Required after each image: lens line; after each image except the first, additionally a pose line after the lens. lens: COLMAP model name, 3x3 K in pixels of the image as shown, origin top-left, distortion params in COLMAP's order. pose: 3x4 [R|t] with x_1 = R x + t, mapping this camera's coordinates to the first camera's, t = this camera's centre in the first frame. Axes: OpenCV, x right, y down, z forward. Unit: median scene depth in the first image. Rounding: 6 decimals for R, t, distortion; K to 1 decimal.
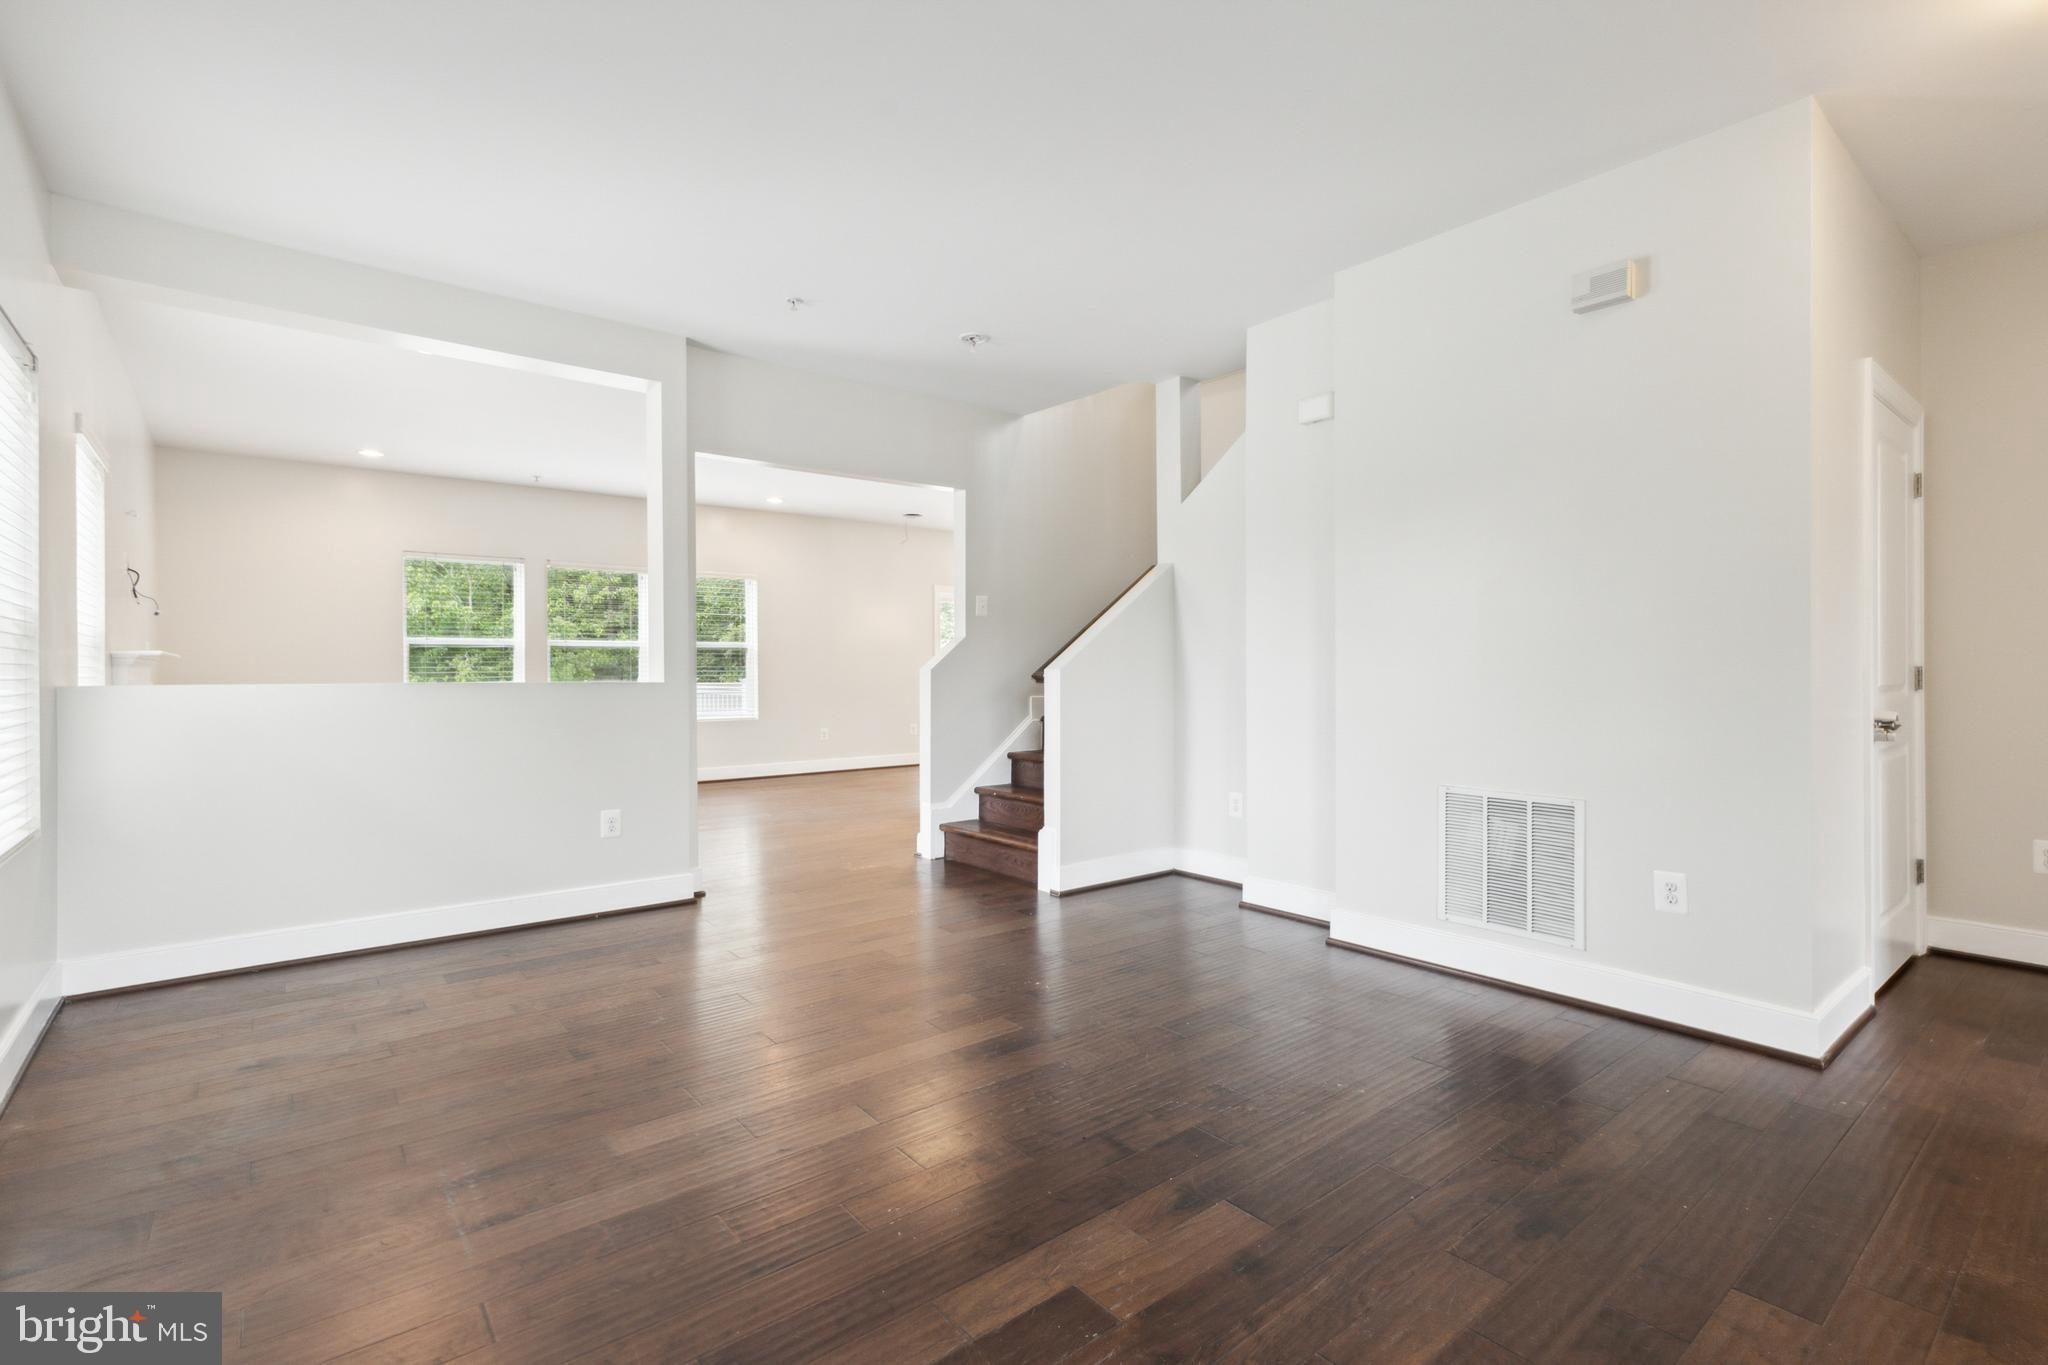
lens RADIAL K [[941.3, 0, 1013.9], [0, 941.3, 668.6], [0, 0, 1]] dist [0.012858, -0.001442]
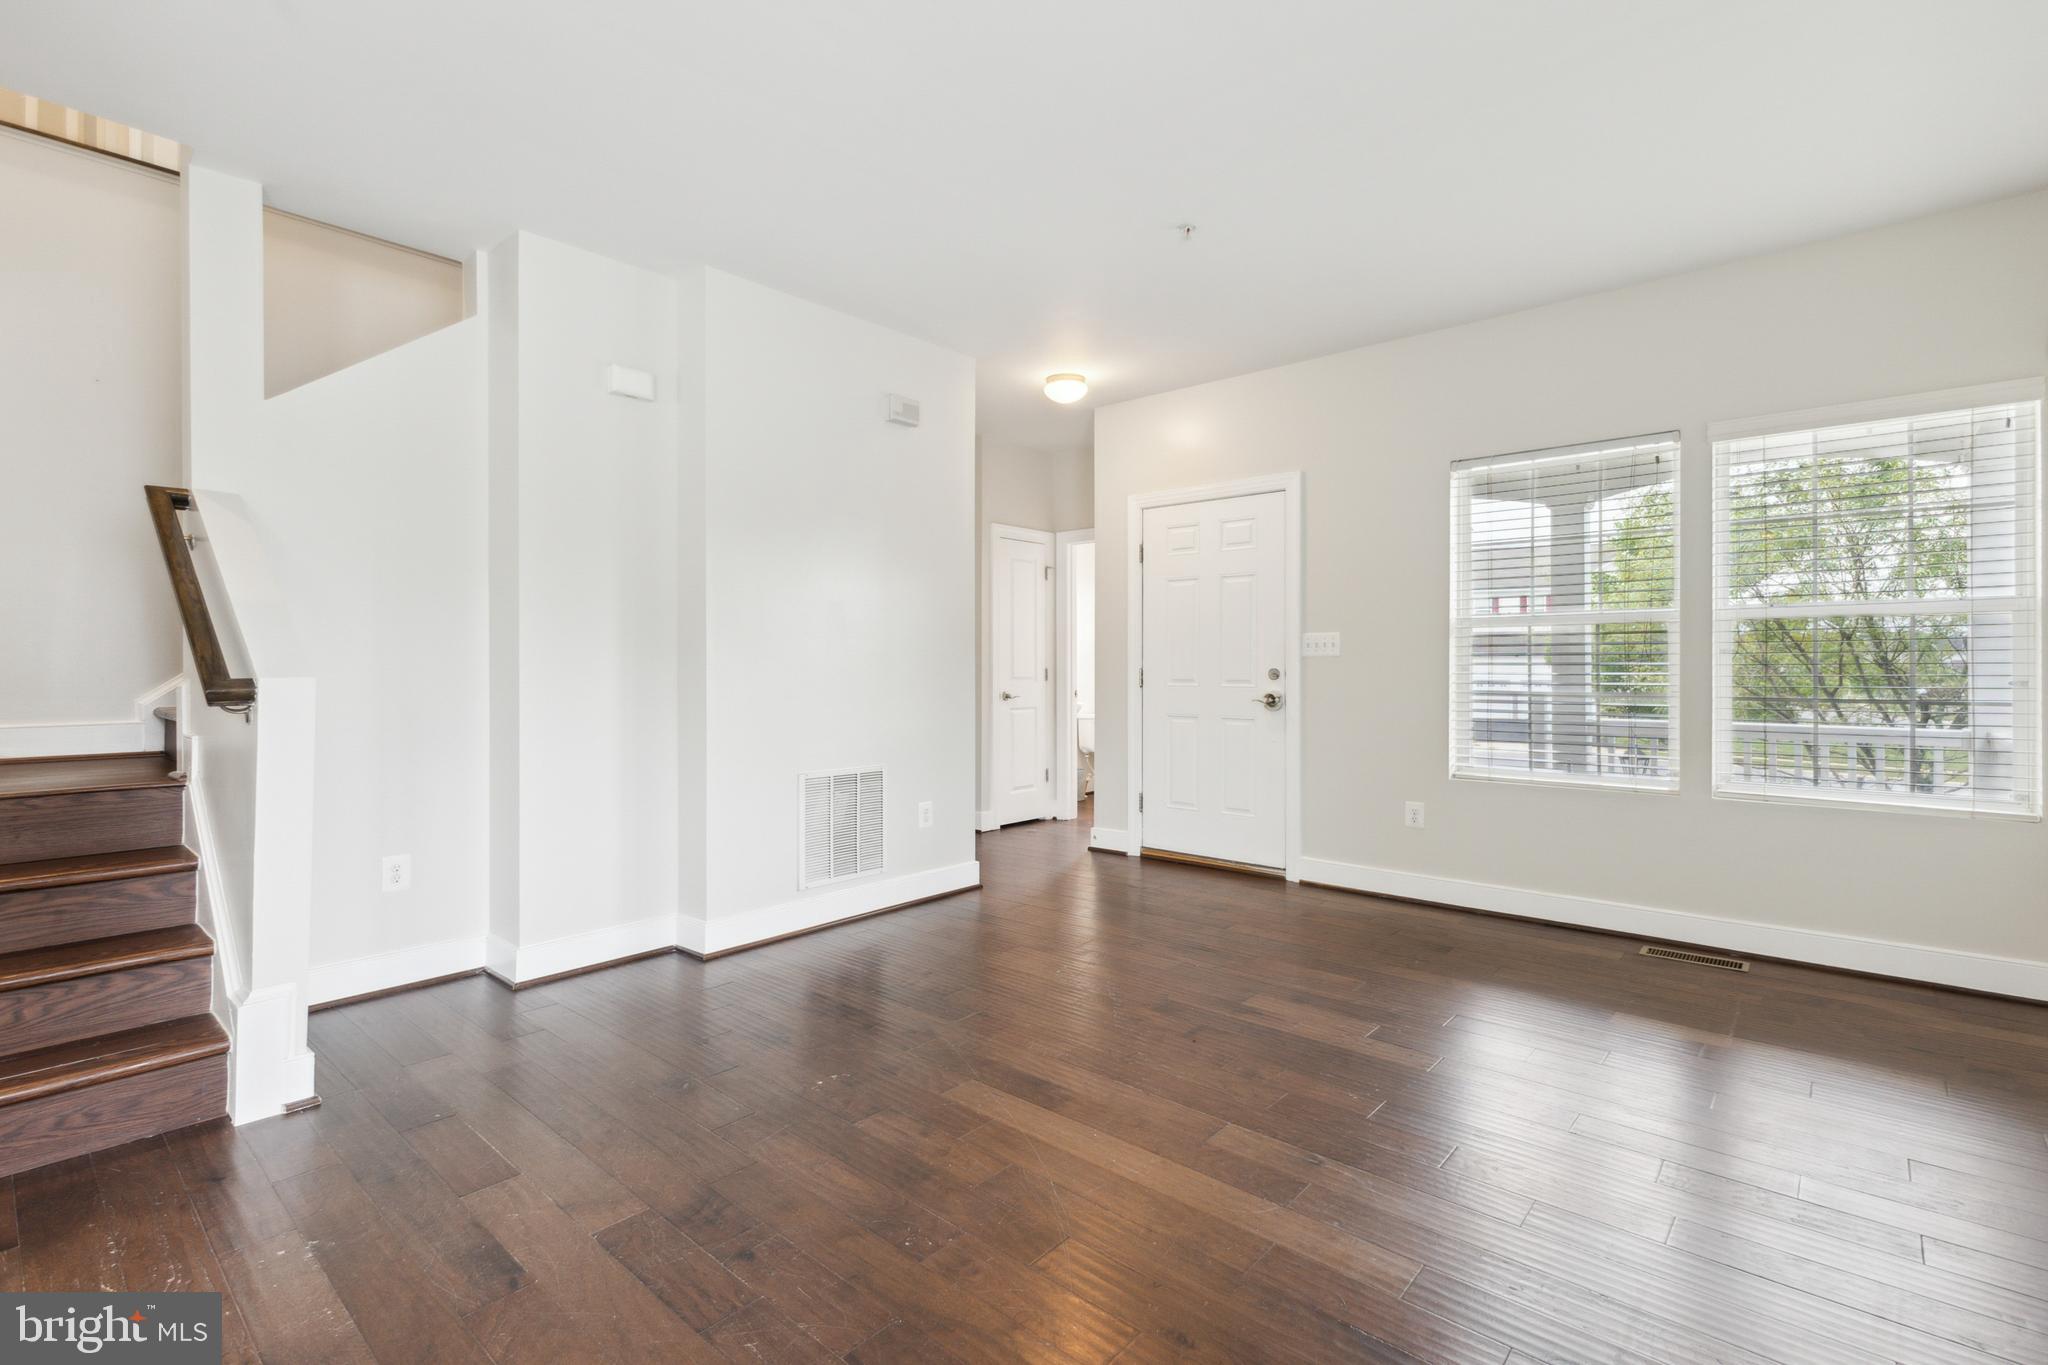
lens RADIAL K [[941.3, 0, 1029.4], [0, 941.3, 665.9], [0, 0, 1]] dist [0.012858, -0.001442]
pose [[-0.175580, 0.005583, 0.984449, -0.790752], [0.003530, 0.999981, -0.005041, -0.002137], [-0.984459, 0.002590, -0.175596, 0.996192]]
